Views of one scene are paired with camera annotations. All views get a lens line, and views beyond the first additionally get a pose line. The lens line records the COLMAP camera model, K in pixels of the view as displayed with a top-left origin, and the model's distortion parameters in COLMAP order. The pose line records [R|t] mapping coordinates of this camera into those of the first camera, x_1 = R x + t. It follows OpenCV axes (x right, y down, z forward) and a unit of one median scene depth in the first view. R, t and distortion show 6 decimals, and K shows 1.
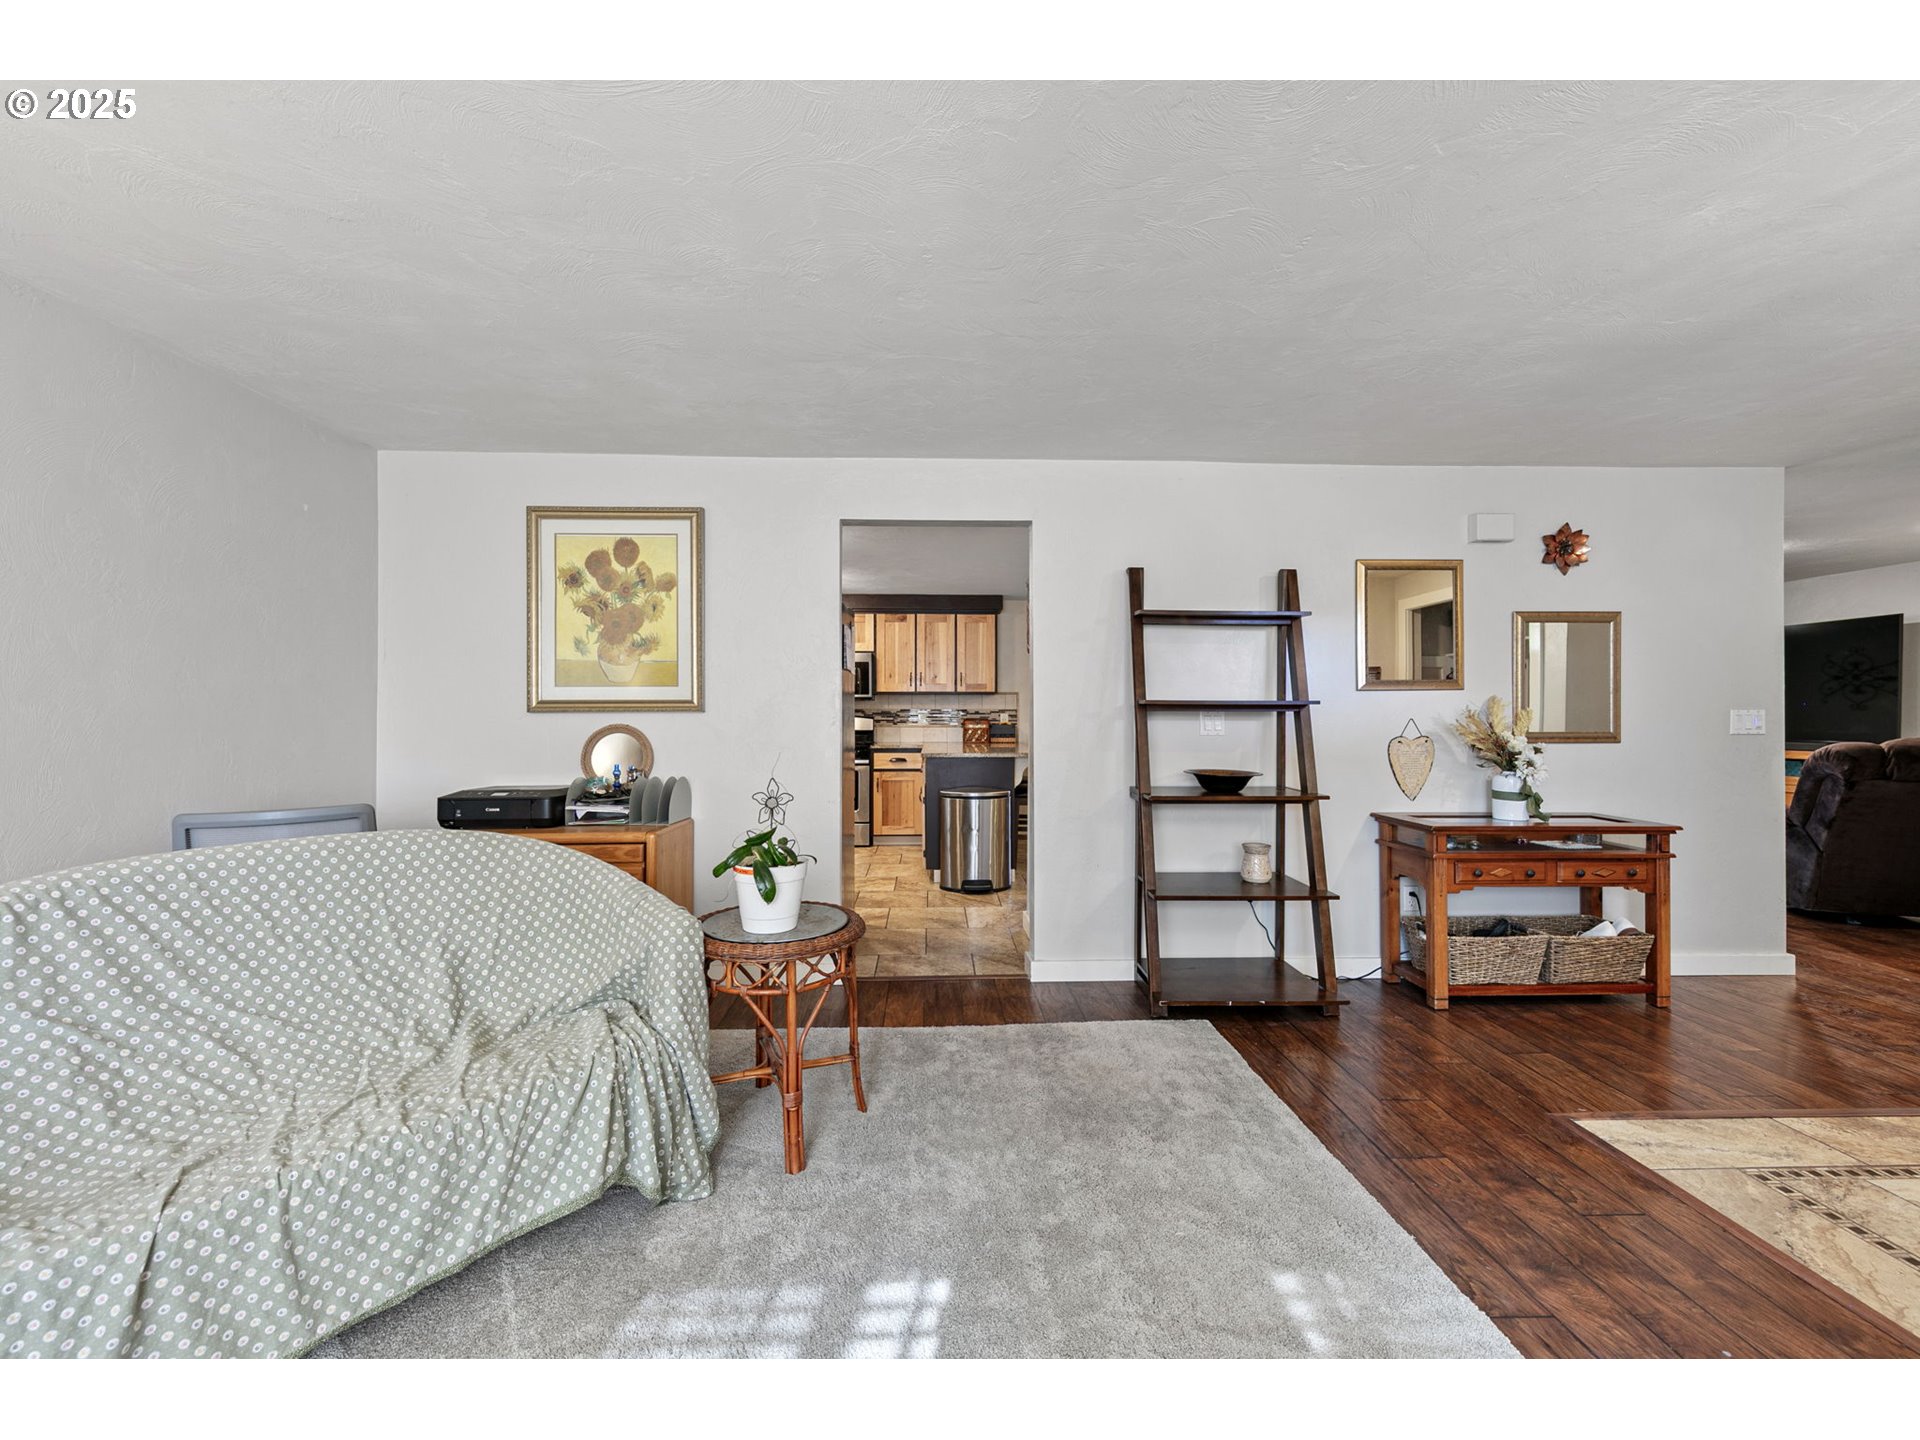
lens RADIAL K [[764.9, 0, 957.4], [0, 764.9, 712.0], [0, 0, 1]] dist [0.006468, 0.000472]
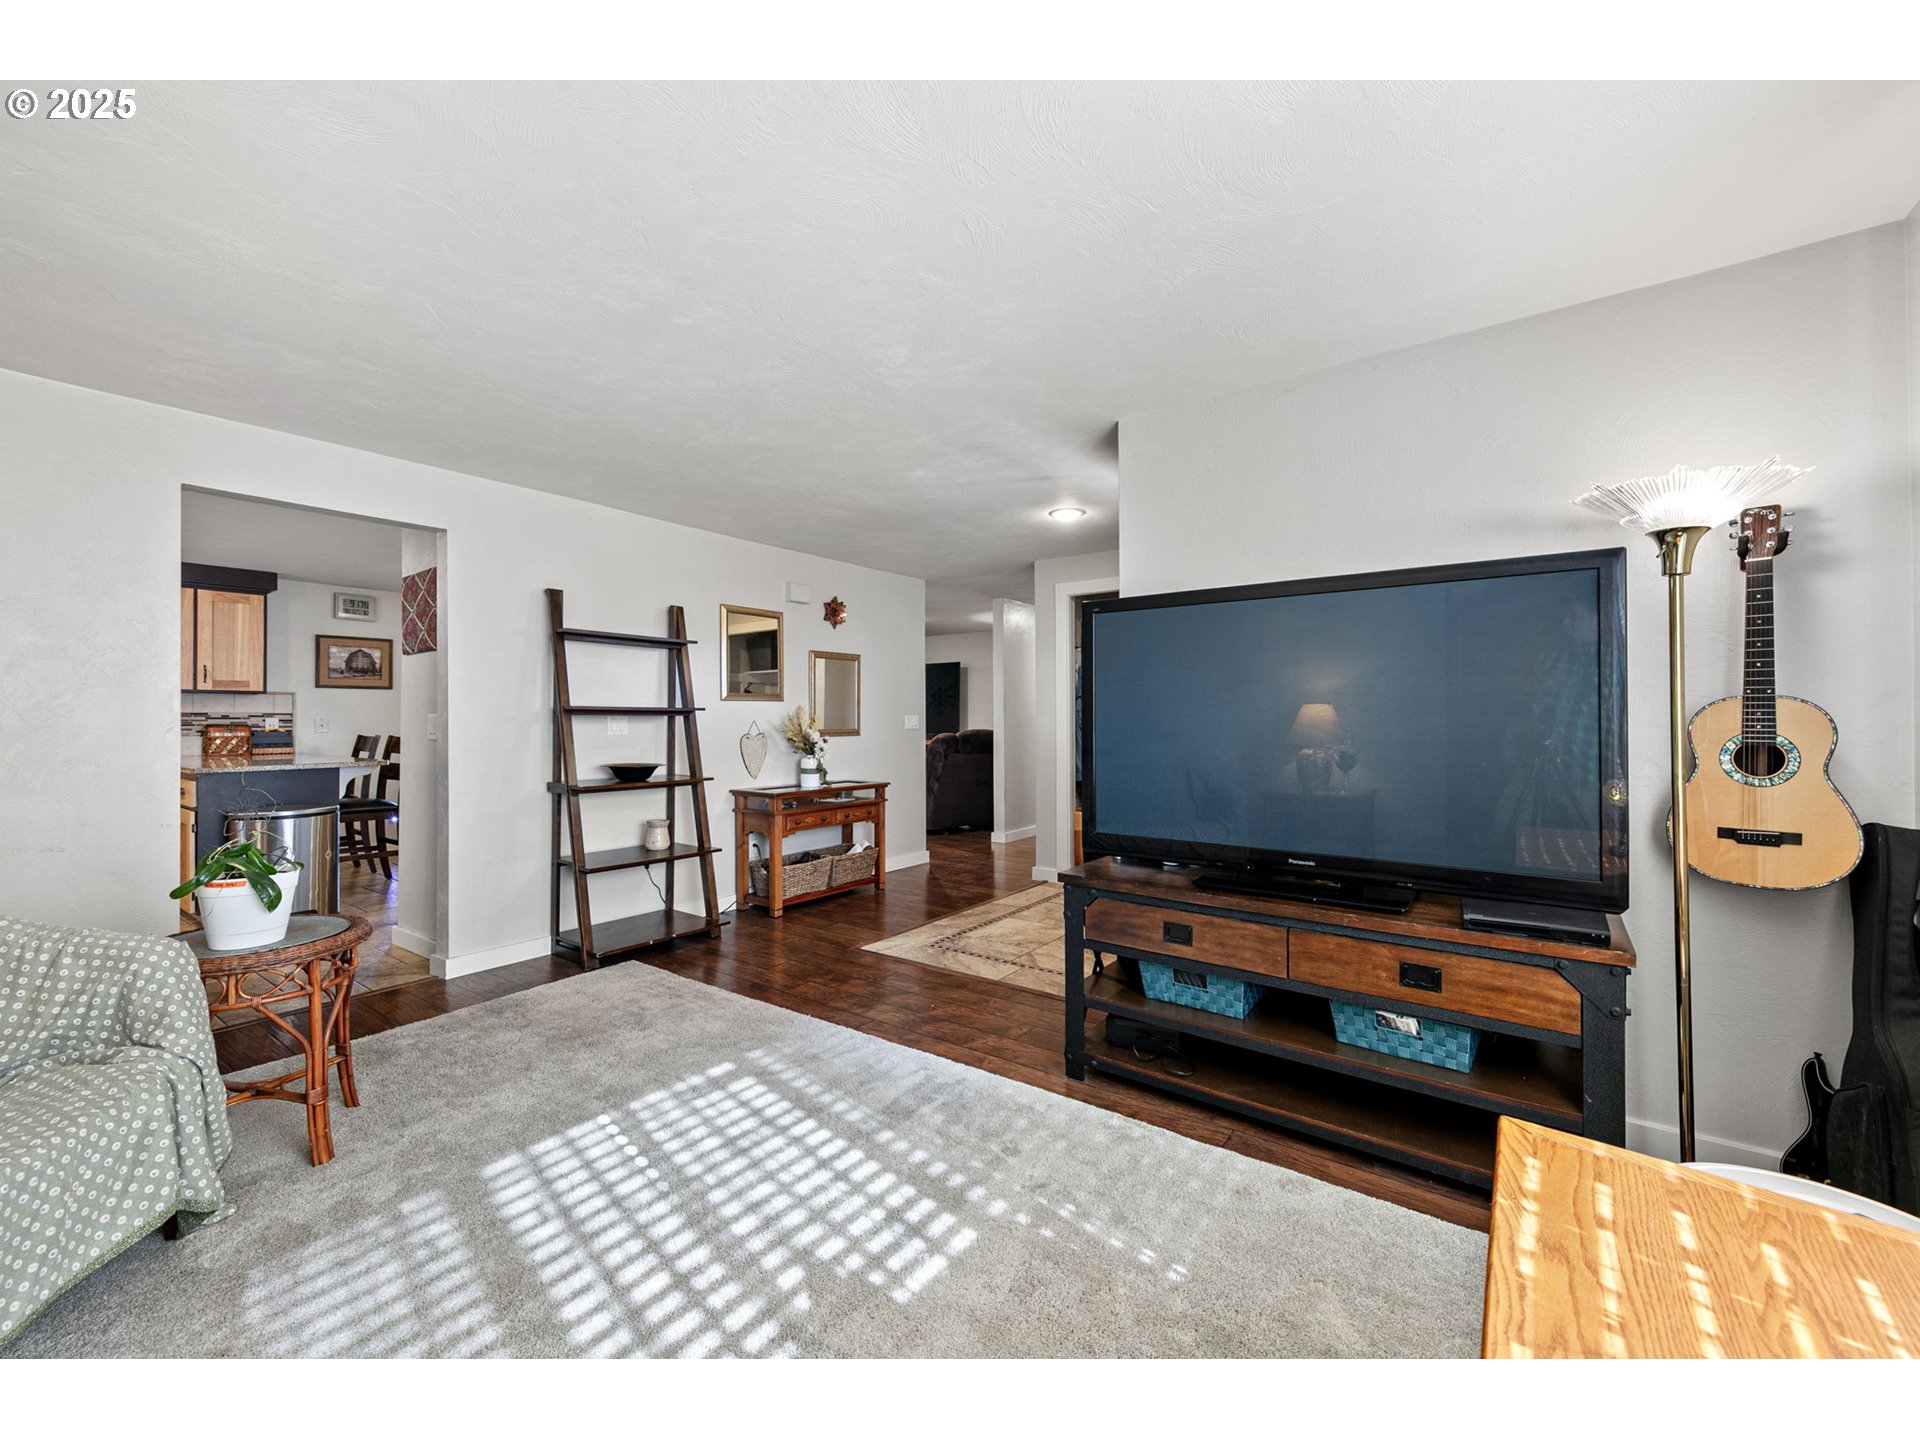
lens RADIAL K [[764.9, 0, 957.4], [0, 764.9, 712.0], [0, 0, 1]] dist [0.006468, 0.000472]
pose [[0.625591, 0.005341, 0.780133, -0.284632], [-0.000503, 0.999979, -0.006443, 0.001104], [-0.780151, 0.003638, 0.625581, -0.181018]]
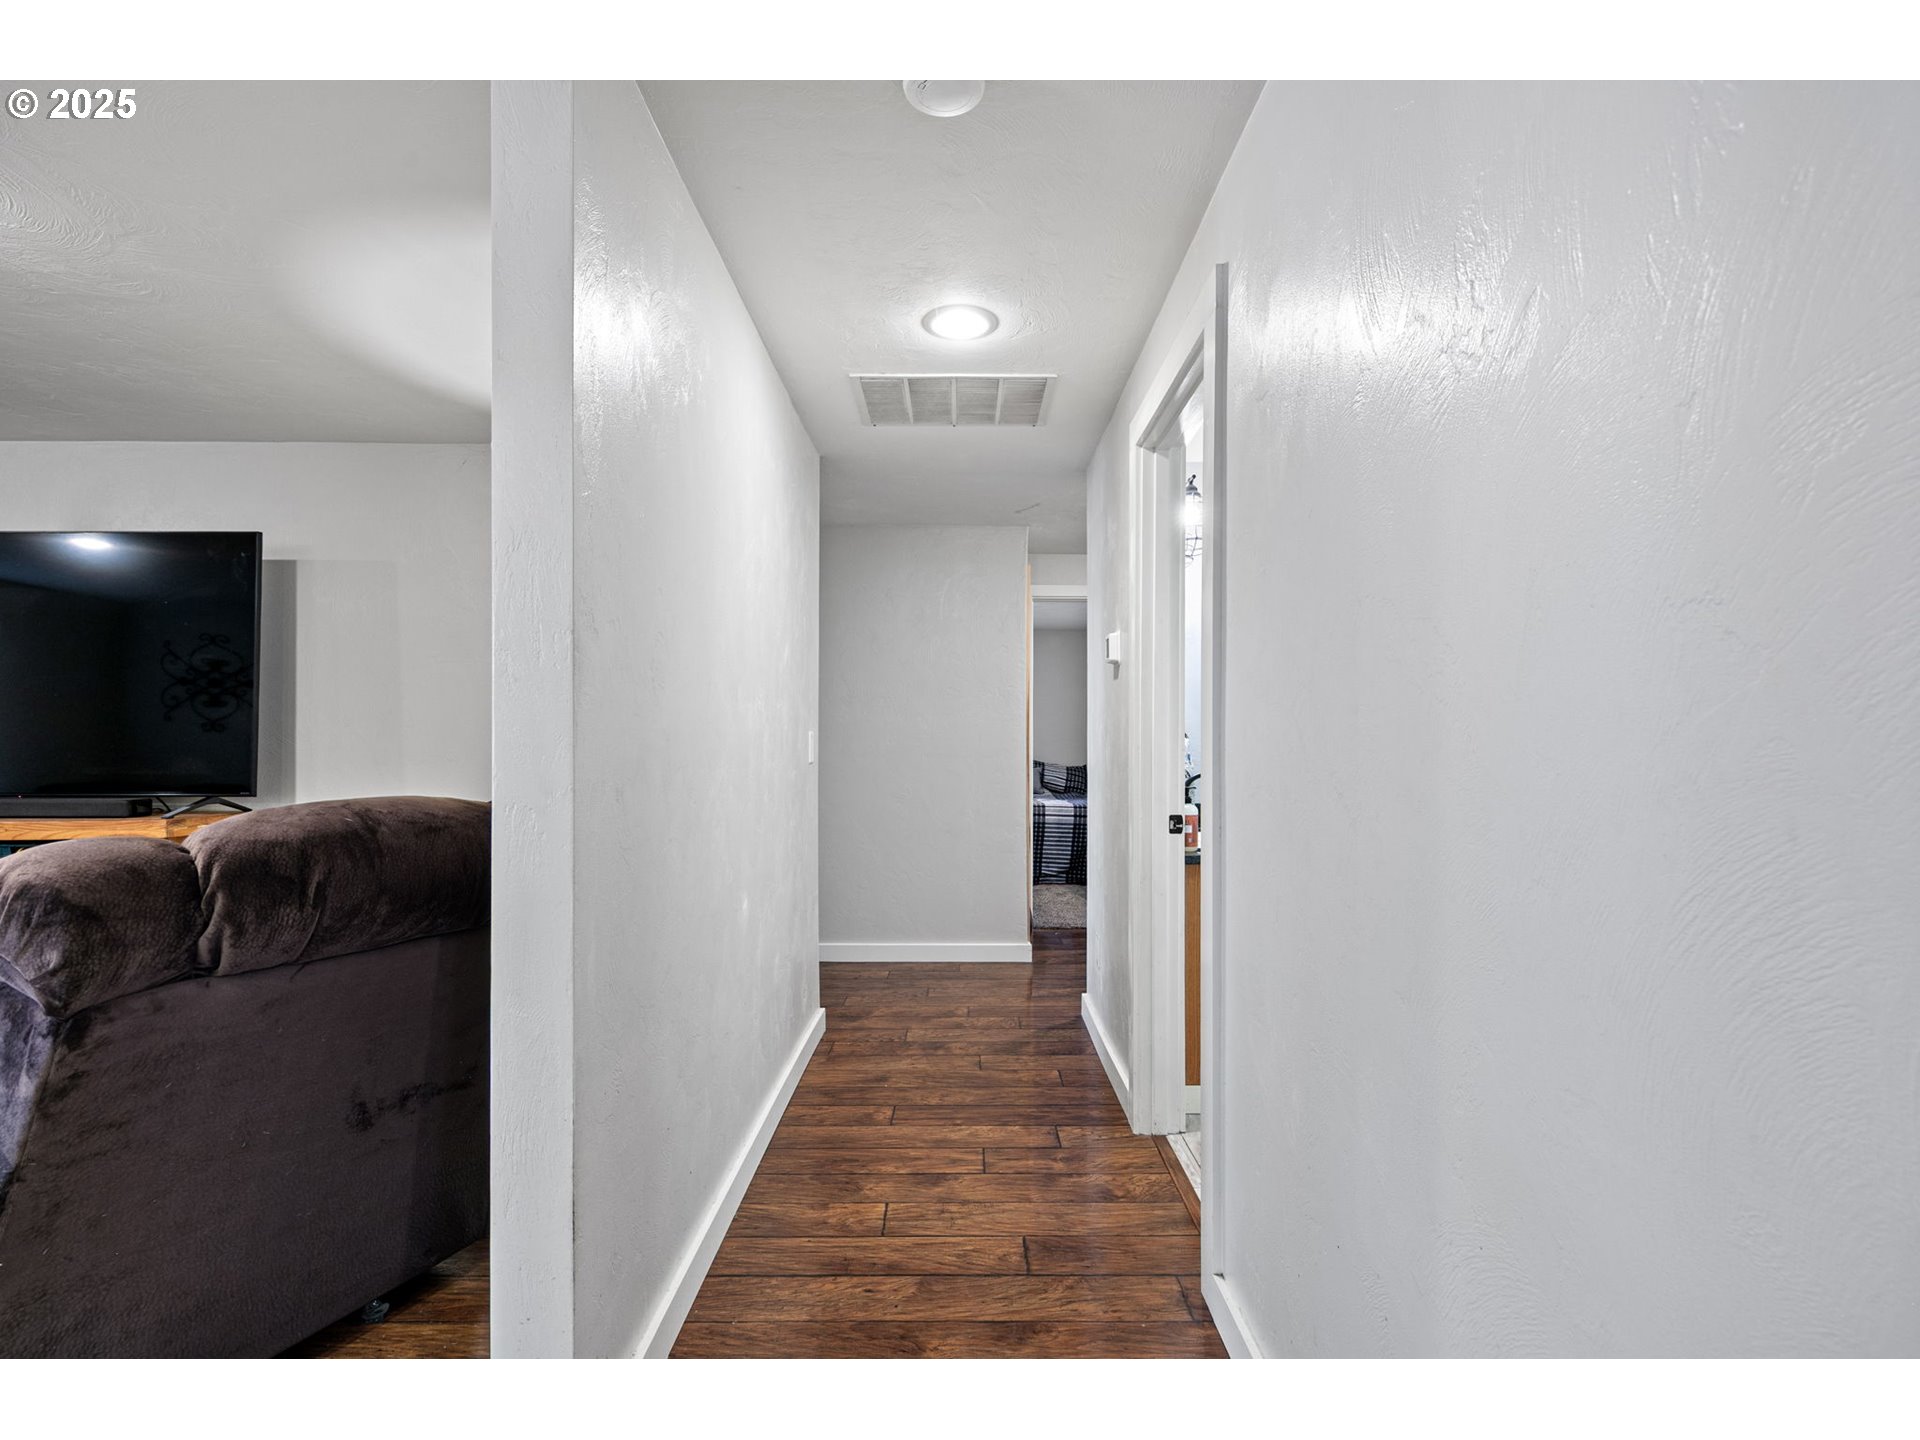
lens RADIAL K [[823.1, 0, 964.4], [0, 823.1, 710.8], [0, 0, 1]] dist [0.004309, -0.000085]
pose [[-0.007667, 0.011733, 0.999902, 1.189833], [0.024896, 0.999623, -0.011539, 0.008085], [-0.999661, 0.024805, -0.007956, 0.959066]]
